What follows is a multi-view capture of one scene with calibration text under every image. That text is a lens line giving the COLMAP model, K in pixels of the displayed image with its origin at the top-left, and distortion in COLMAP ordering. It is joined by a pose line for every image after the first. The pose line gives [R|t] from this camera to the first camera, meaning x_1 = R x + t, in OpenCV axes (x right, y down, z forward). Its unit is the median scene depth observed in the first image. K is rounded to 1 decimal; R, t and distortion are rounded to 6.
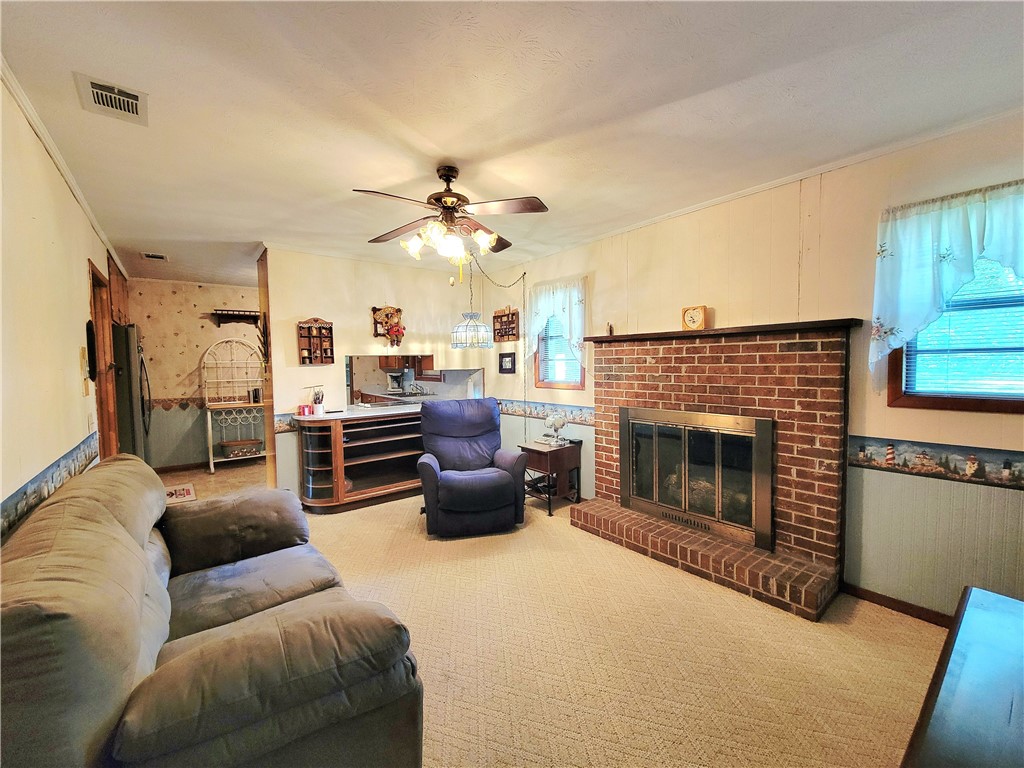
lens RADIAL K [[418.1, 0, 505.6], [0, 418.1, 383.9], [0, 0, 1]] dist [-0.000665, -0.000393]
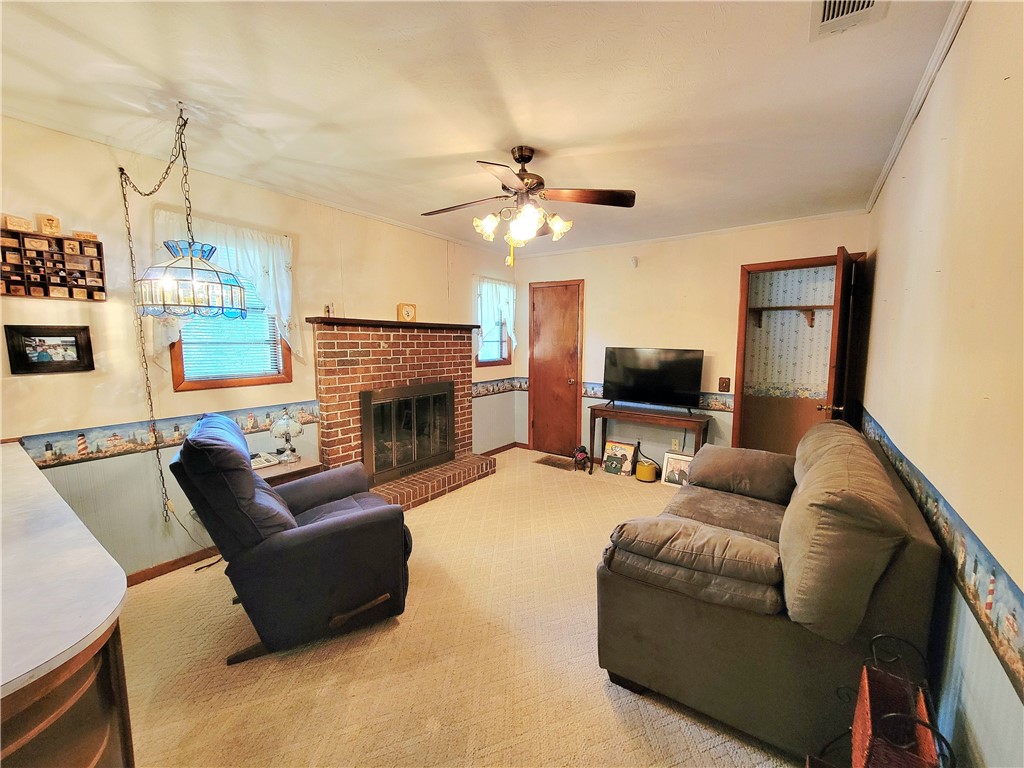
lens RADIAL K [[418.1, 0, 506.6], [0, 418.1, 383.4], [0, 0, 1]] dist [-0.000665, -0.000393]
pose [[-0.278437, -0.081520, 0.956989, -0.815717], [0.053448, 0.993532, 0.100183, -0.048297], [-0.958966, 0.079044, -0.272279, 0.989008]]
